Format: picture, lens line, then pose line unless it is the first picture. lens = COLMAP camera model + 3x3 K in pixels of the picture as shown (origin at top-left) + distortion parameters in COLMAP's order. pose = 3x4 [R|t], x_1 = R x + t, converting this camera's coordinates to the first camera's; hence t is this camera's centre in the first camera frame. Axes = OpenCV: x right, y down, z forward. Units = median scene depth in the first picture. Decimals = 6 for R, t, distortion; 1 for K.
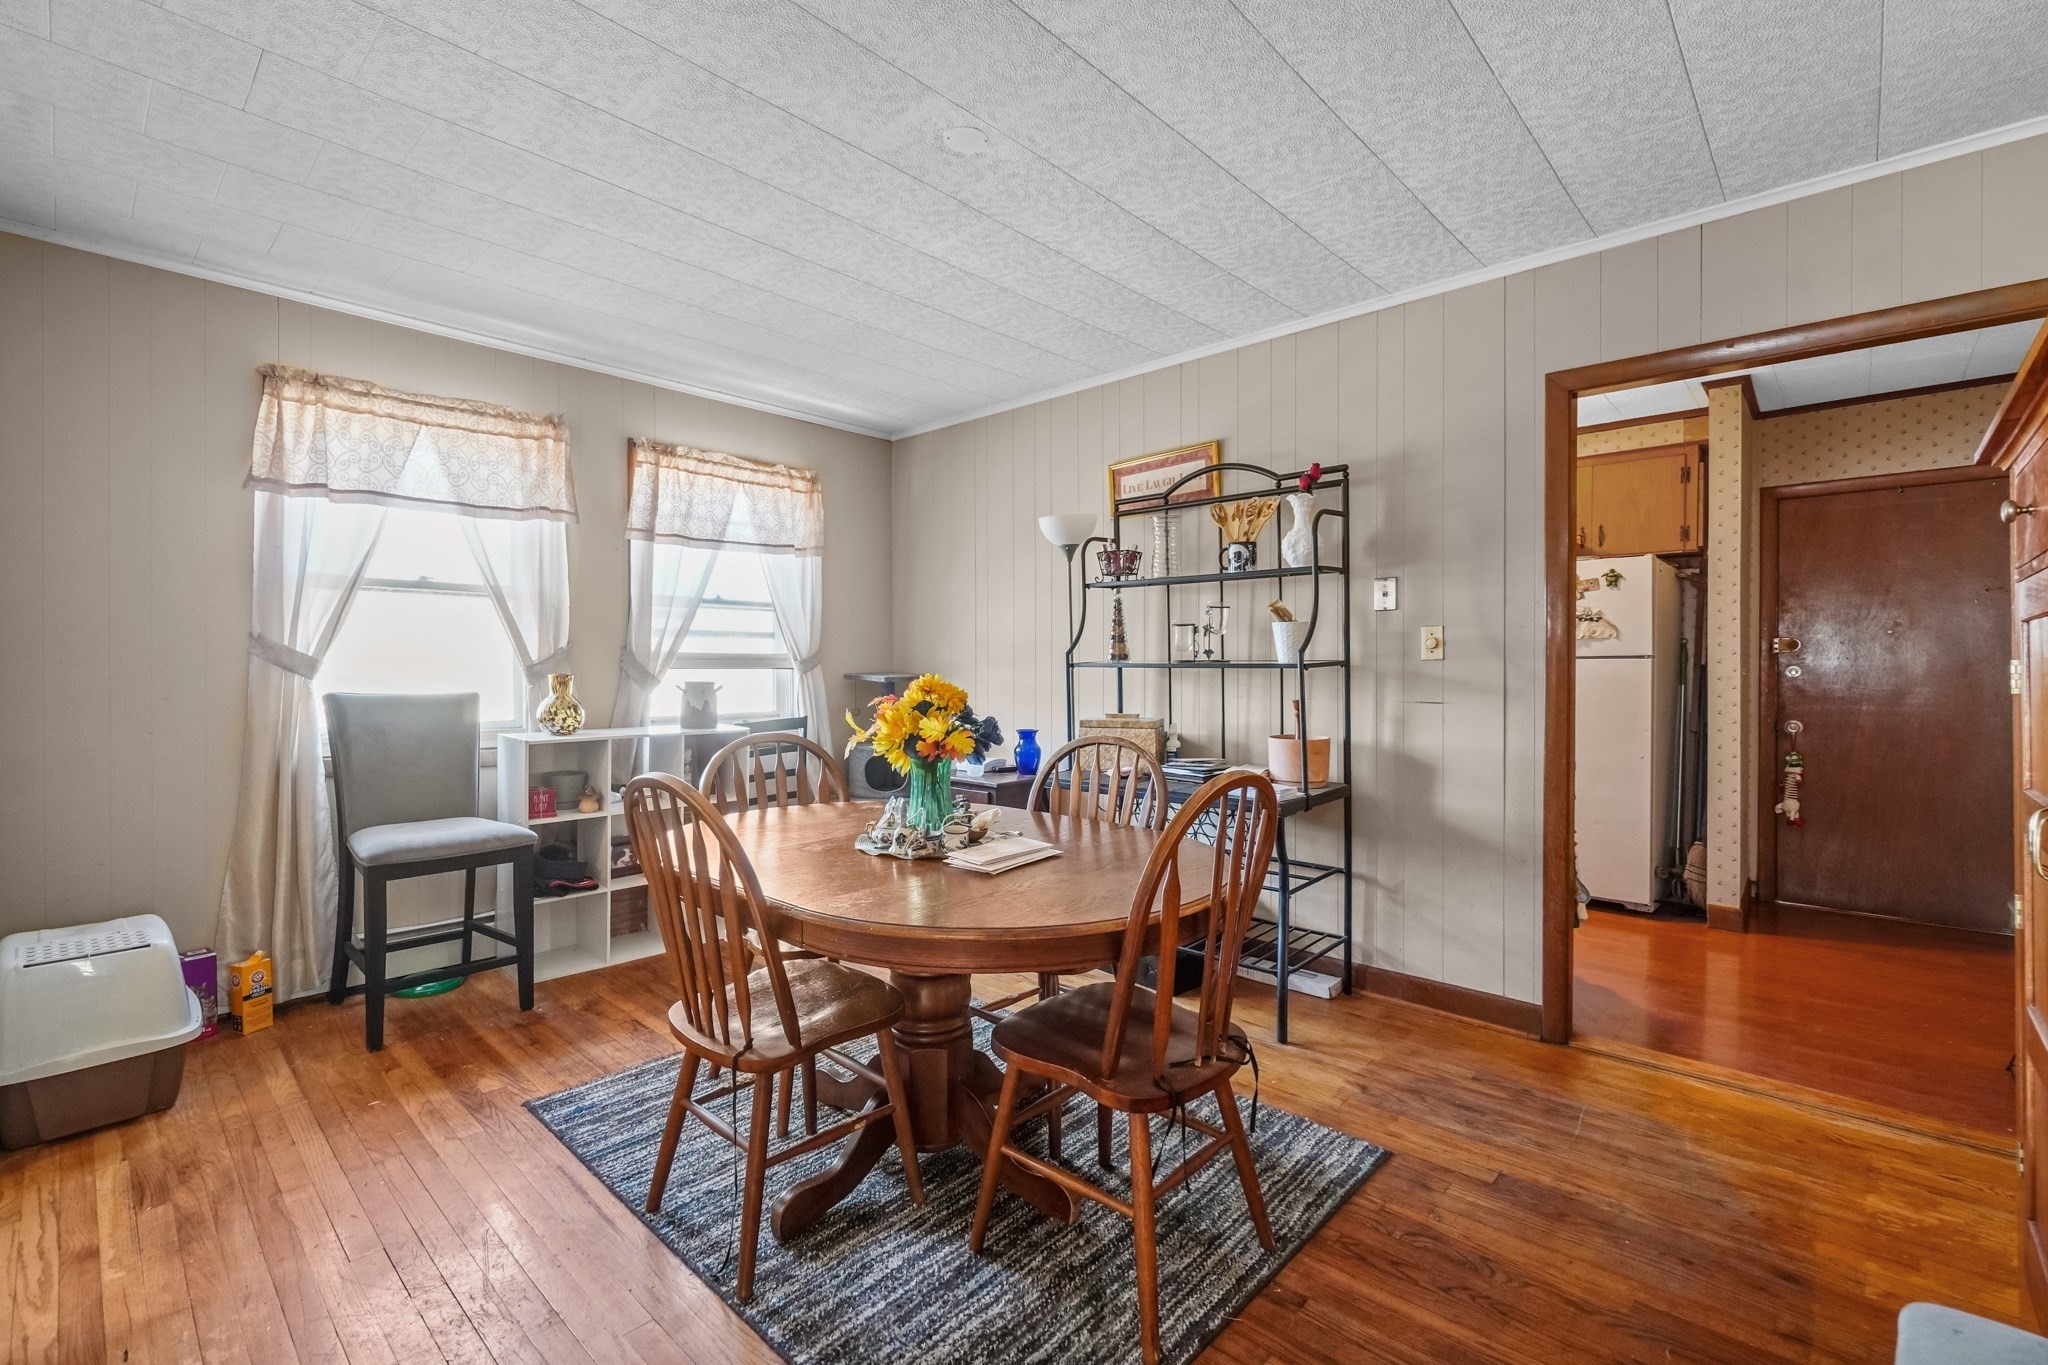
lens RADIAL K [[901.9, 0, 1021.1], [0, 901.9, 677.9], [0, 0, 1]] dist [-0.002267, -0.001637]
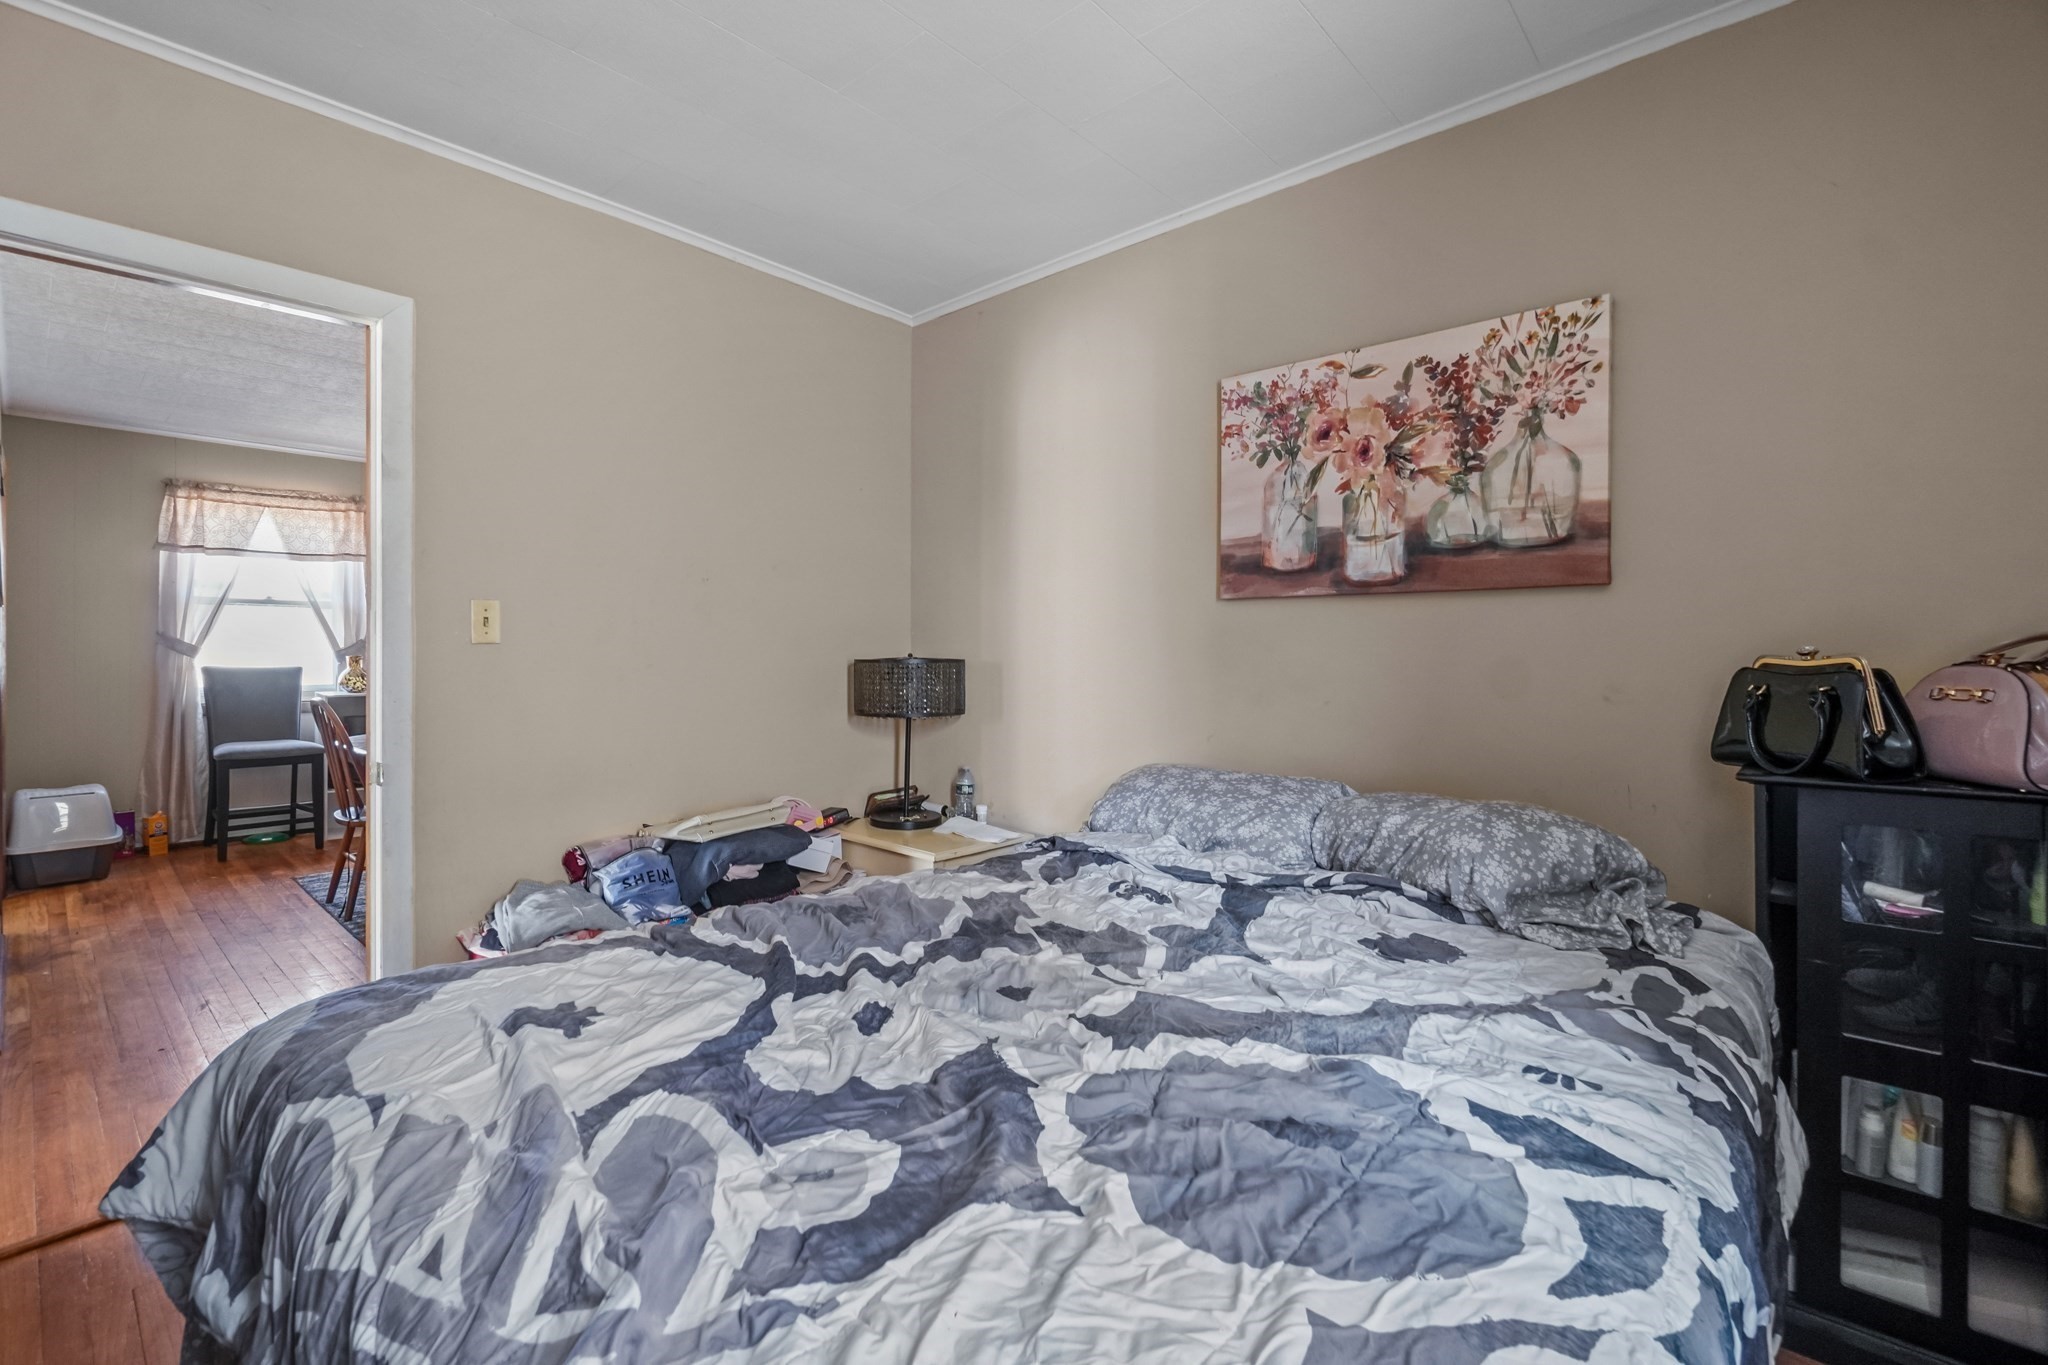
lens RADIAL K [[901.9, 0, 1027.9], [0, 901.9, 663.1], [0, 0, 1]] dist [-0.002267, -0.001637]
pose [[0.999776, 0.003911, 0.020777, 0.773106], [-0.003864, 0.999990, -0.002329, 0.008883], [-0.020786, 0.002248, 0.999781, -0.755691]]
